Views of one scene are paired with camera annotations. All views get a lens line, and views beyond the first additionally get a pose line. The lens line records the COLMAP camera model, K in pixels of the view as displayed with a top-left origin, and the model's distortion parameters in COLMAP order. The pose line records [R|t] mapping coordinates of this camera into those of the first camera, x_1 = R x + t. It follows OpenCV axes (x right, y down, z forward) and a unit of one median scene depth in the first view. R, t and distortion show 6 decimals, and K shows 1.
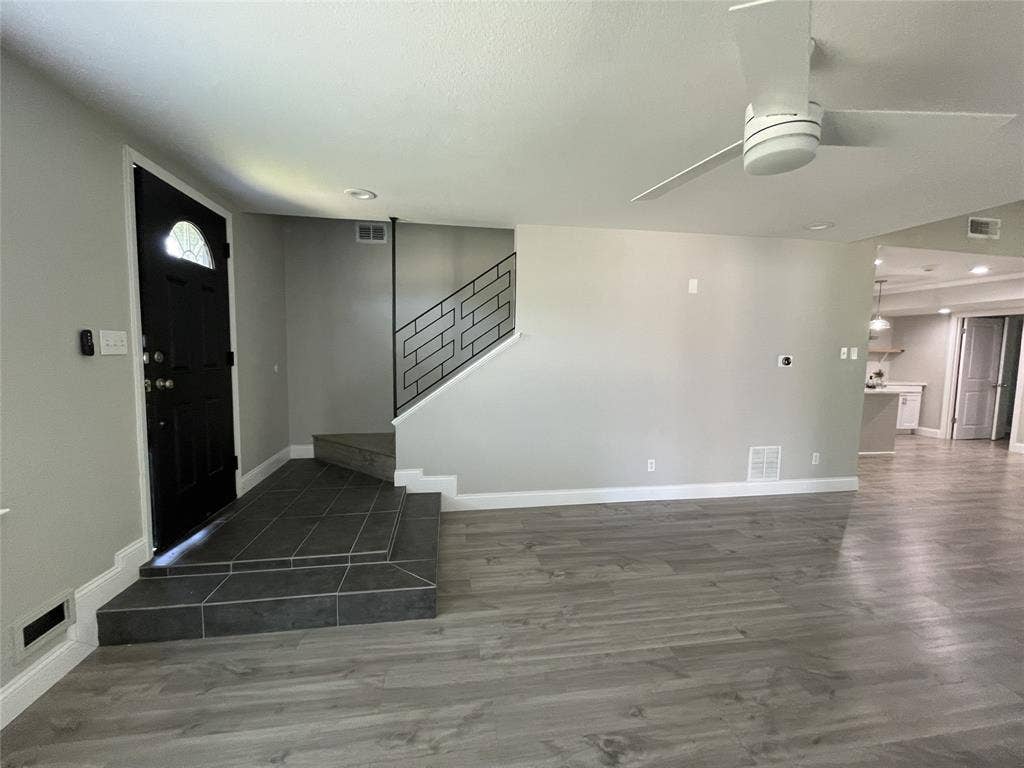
lens RADIAL K [[411.2, 0, 515.9], [0, 411.2, 385.1], [0, 0, 1]] dist [-0.003857, -0.000675]
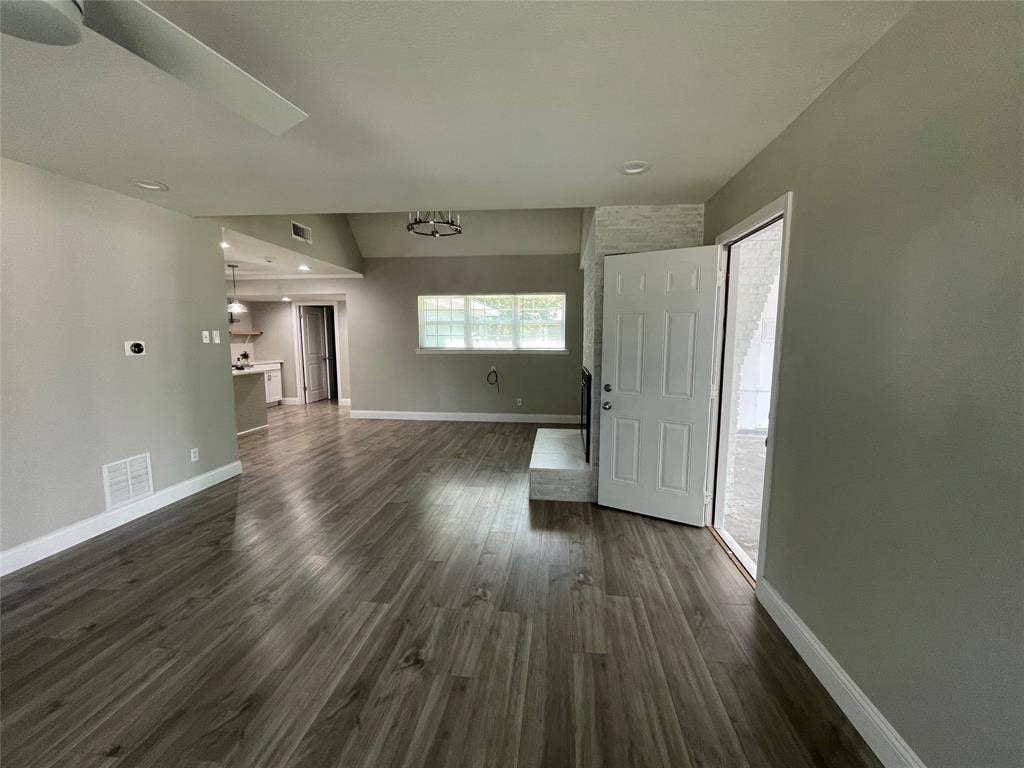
lens RADIAL K [[411.2, 0, 513.8], [0, 411.2, 386.7], [0, 0, 1]] dist [-0.003857, -0.000675]
pose [[0.269396, -0.130980, 0.954081, 0.079246], [0.083817, 0.990137, 0.112263, -0.011611], [-0.959375, 0.049725, 0.277717, 0.067824]]
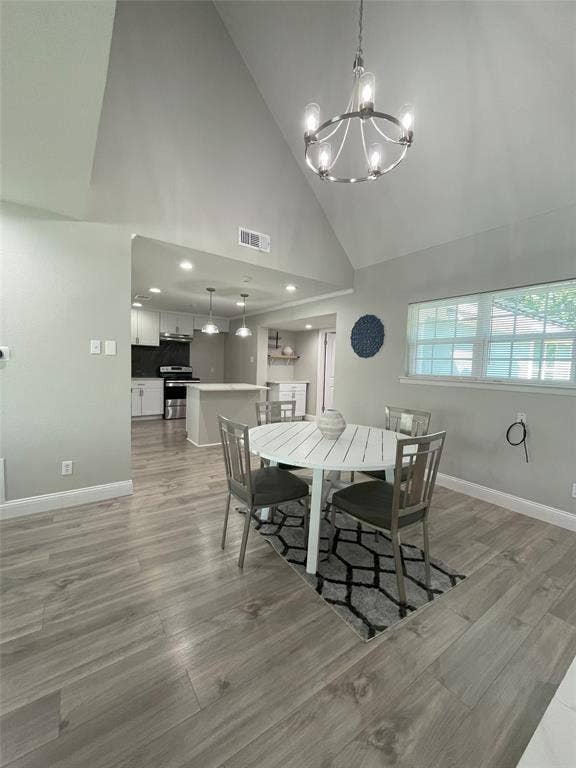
lens RADIAL K [[308.4, 0, 288.7], [0, 308.4, 387.2], [0, 0, 1]] dist [-0.003857, -0.000675]
pose [[0.897747, -0.018733, 0.440112, 0.884633], [0.017994, 0.999821, 0.005852, 0.013028], [-0.440143, 0.002665, 0.897924, 0.211596]]
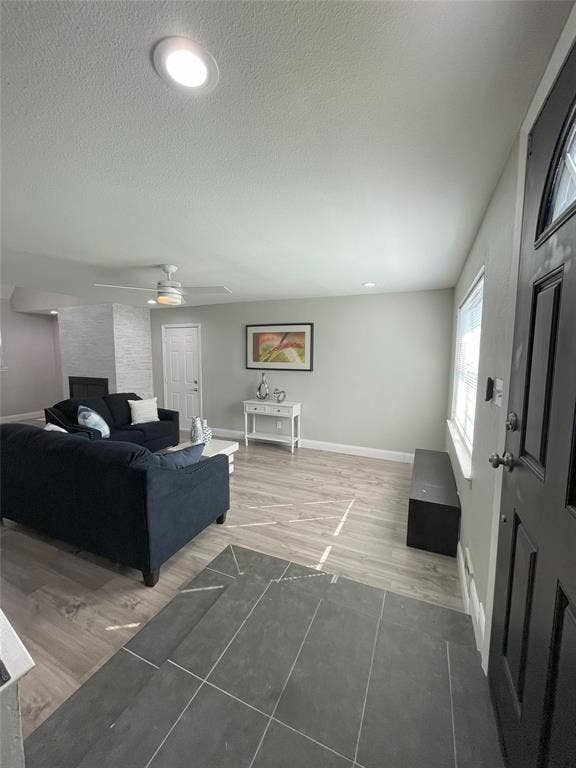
lens RADIAL K [[308.4, 0, 285.5], [0, 308.4, 384.0], [0, 0, 1]] dist [-0.003857, -0.000675]
pose [[-0.830134, -0.072200, 0.552869, -0.448043], [0.031967, 0.983786, 0.176473, -0.112644], [-0.556646, 0.164170, -0.814367, 0.834934]]
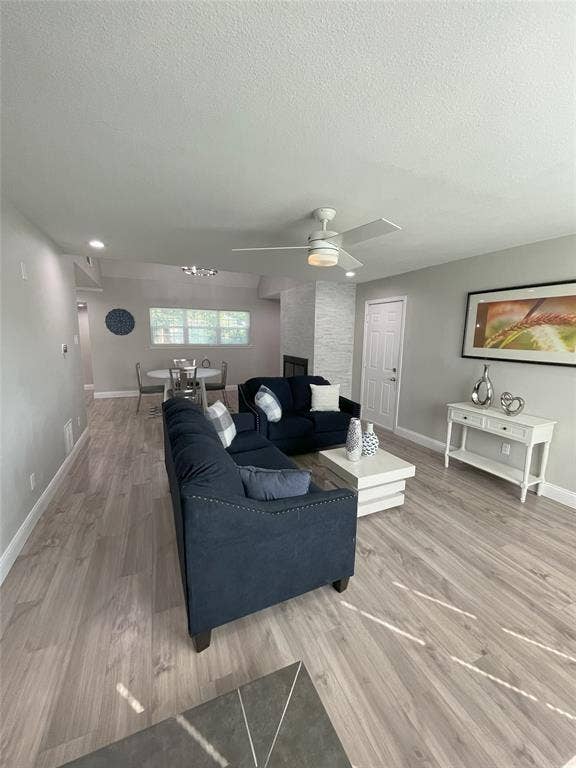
lens RADIAL K [[308.4, 0, 291.2], [0, 308.4, 383.9], [0, 0, 1]] dist [-0.003857, -0.000675]
pose [[-0.239298, -0.171787, 0.955629, -0.339693], [0.067401, 0.978911, 0.192850, -0.081652], [-0.968604, 0.110559, -0.222673, 0.551263]]
